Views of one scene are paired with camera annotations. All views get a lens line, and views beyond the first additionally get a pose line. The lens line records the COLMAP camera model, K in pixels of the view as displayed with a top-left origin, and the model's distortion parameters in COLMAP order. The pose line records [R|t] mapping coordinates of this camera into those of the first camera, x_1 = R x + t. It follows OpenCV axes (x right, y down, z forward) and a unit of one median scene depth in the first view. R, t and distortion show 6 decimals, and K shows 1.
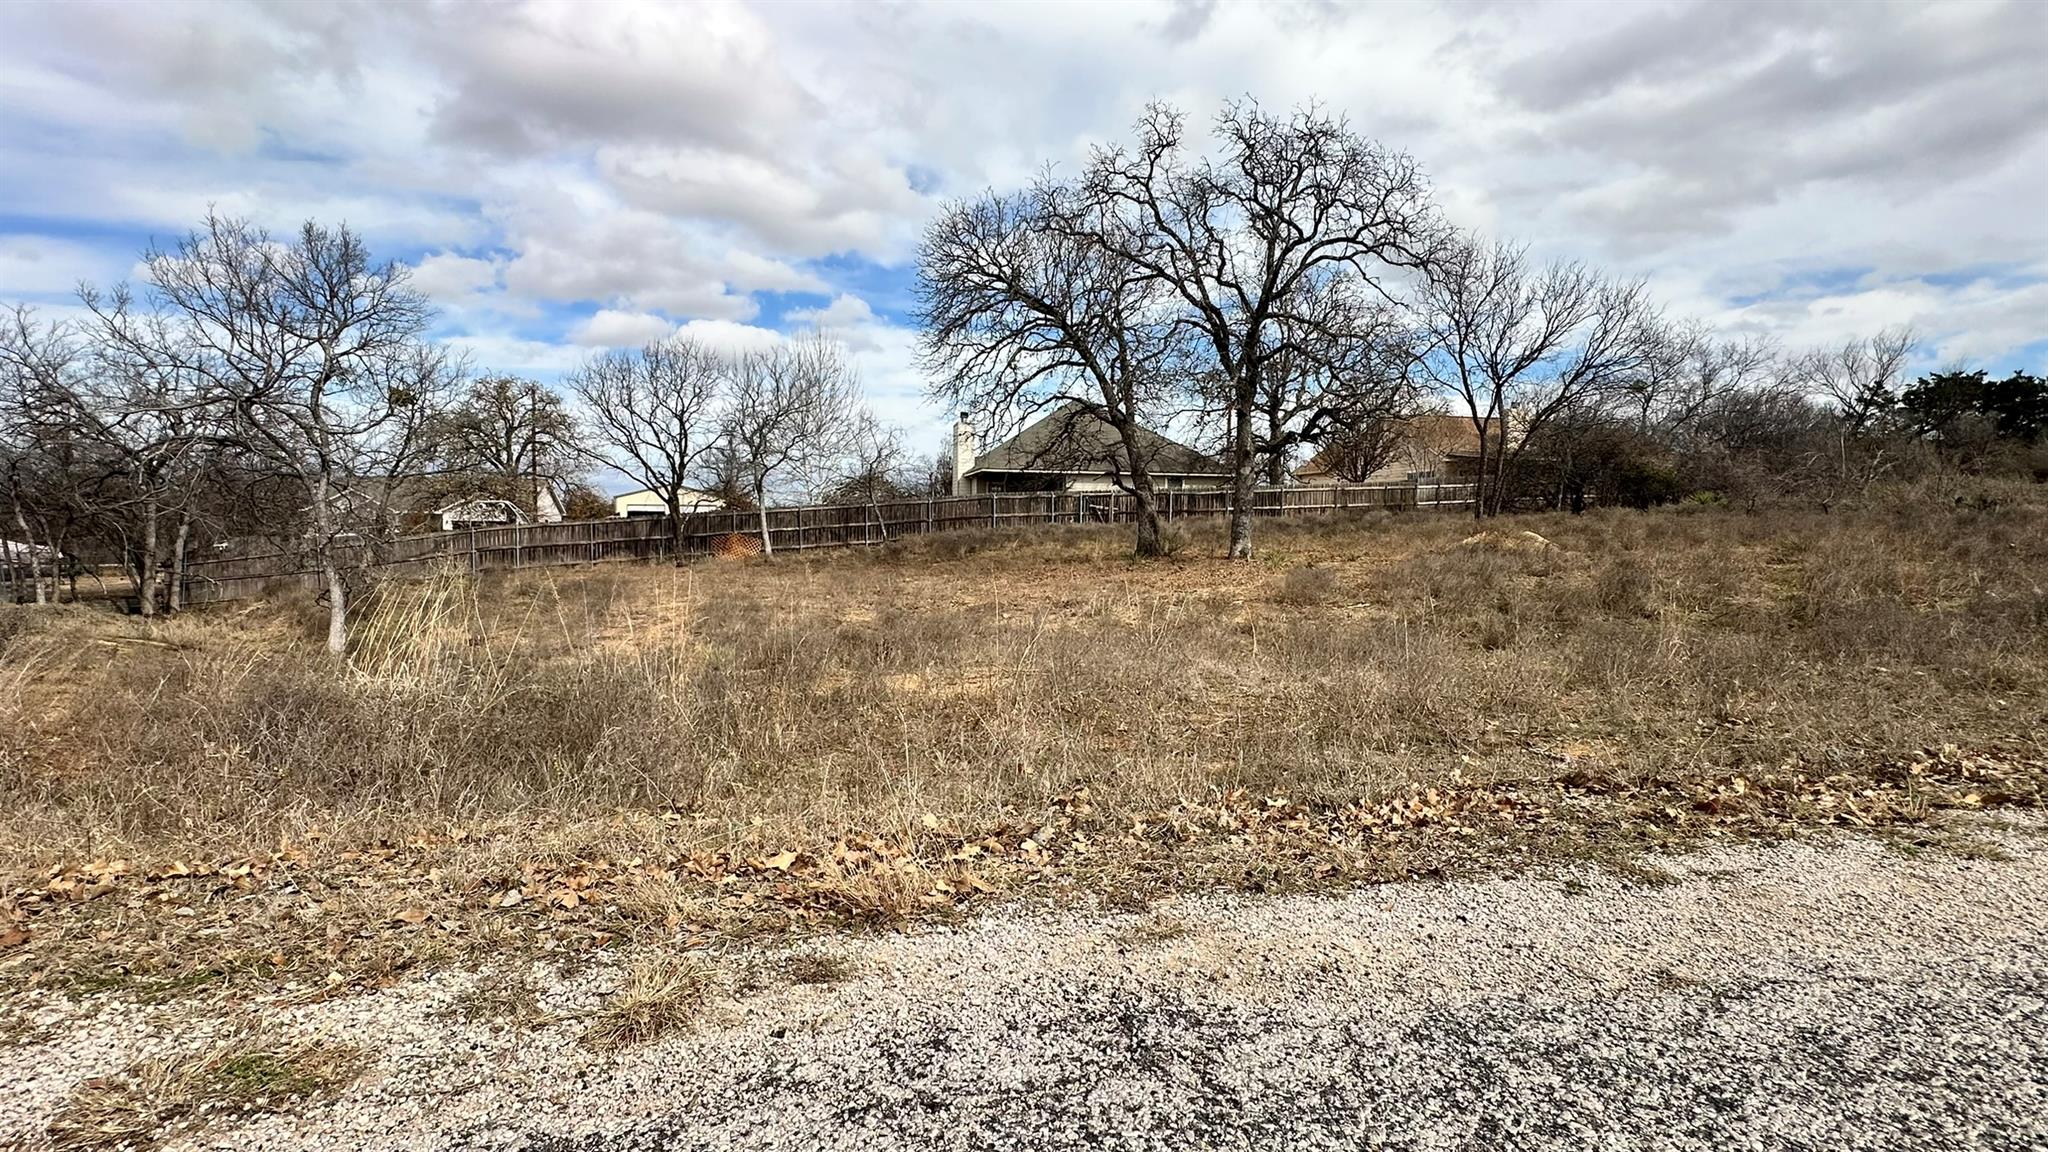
lens RADIAL K [[946.6, 0, 1008.6], [0, 946.6, 579.6], [0, 0, 1]] dist [0.000788, -0.000072]
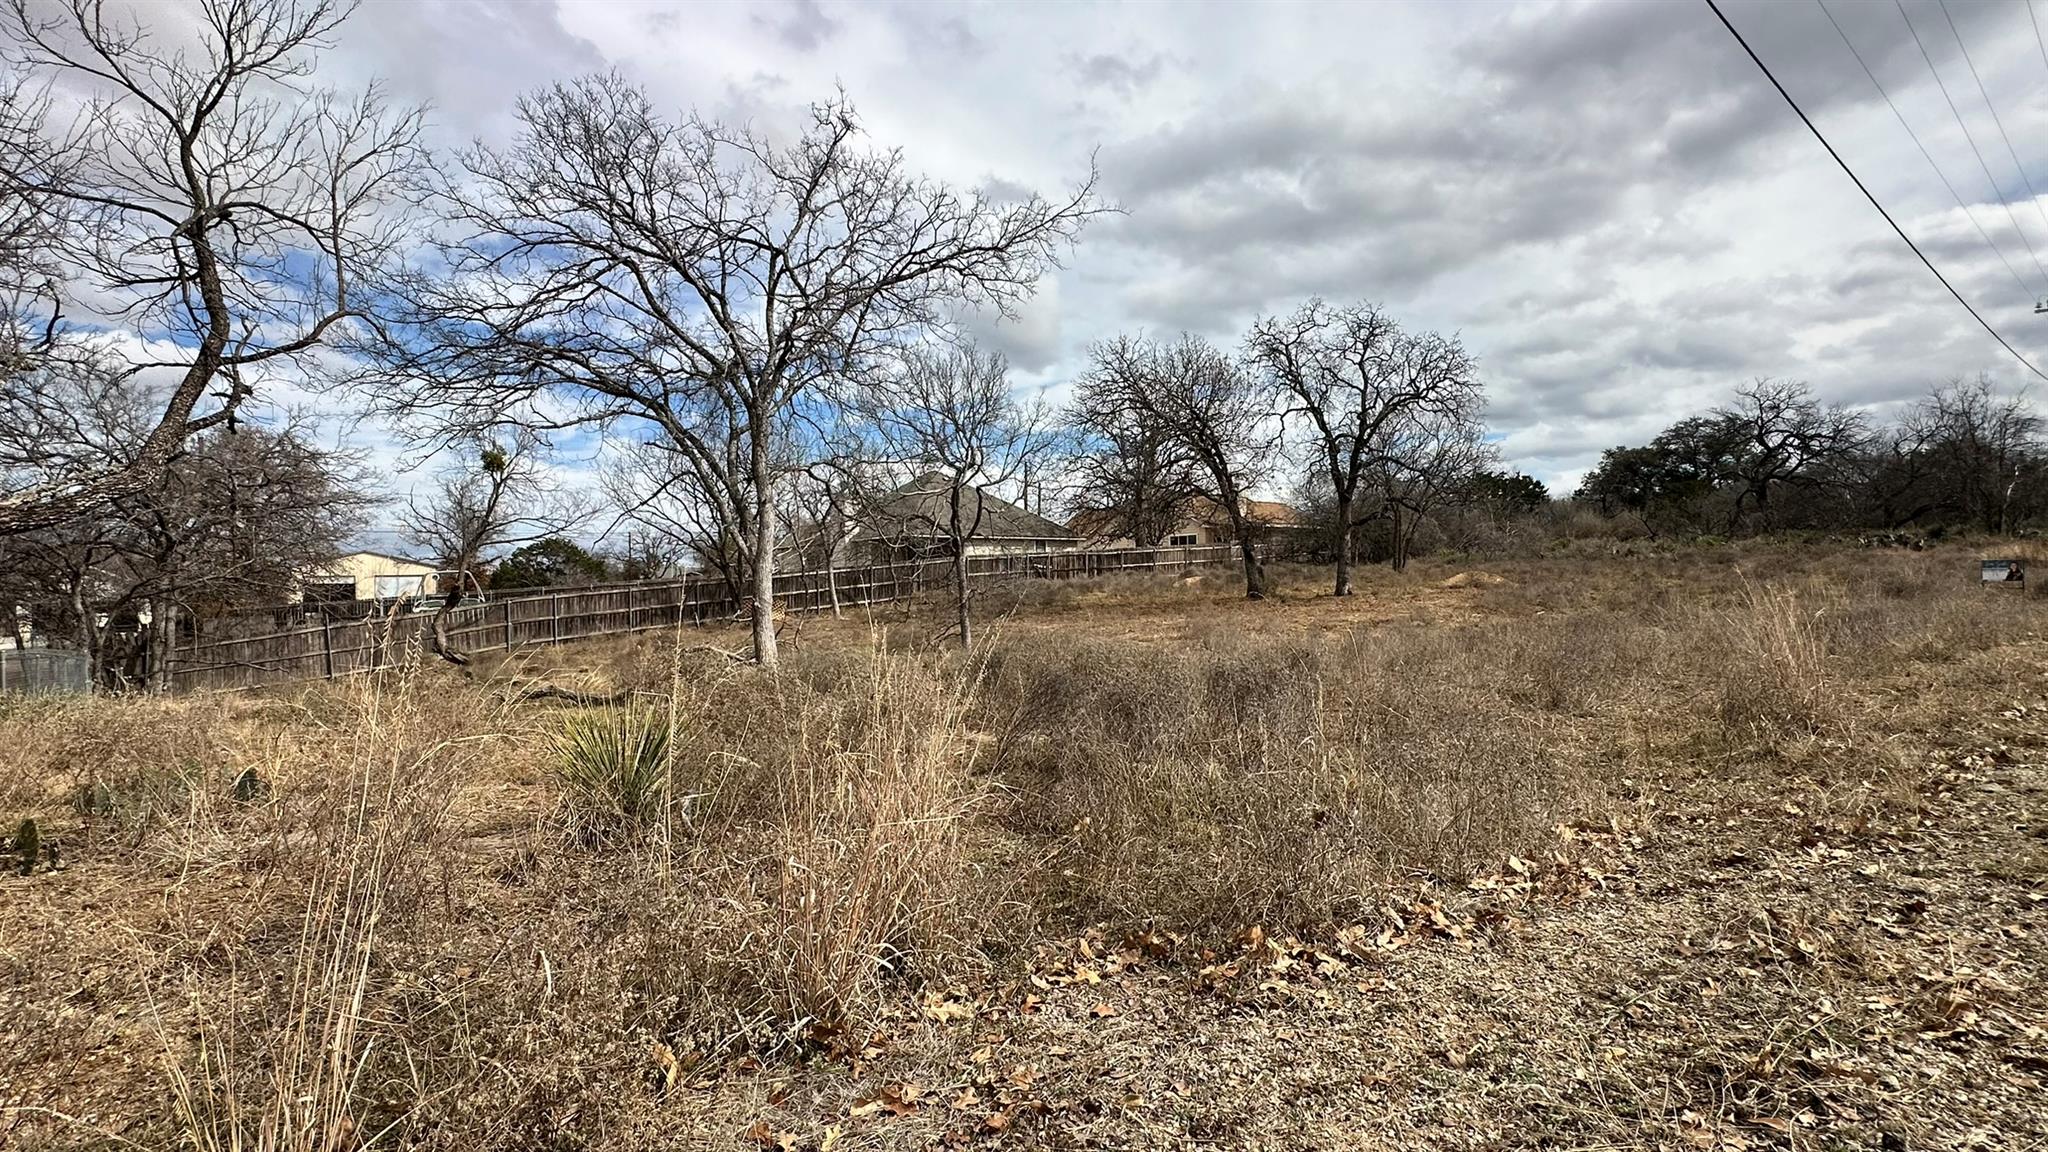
lens RADIAL K [[959.2, 0, 1020.5], [0, 959.2, 580.6], [0, 0, 1]] dist [-0.000399, -0.000017]
pose [[0.891938, -0.024353, 0.451501, -0.517948], [0.053944, 0.997148, -0.052783, 0.003760], [-0.448927, 0.071435, 0.890708, -0.070133]]
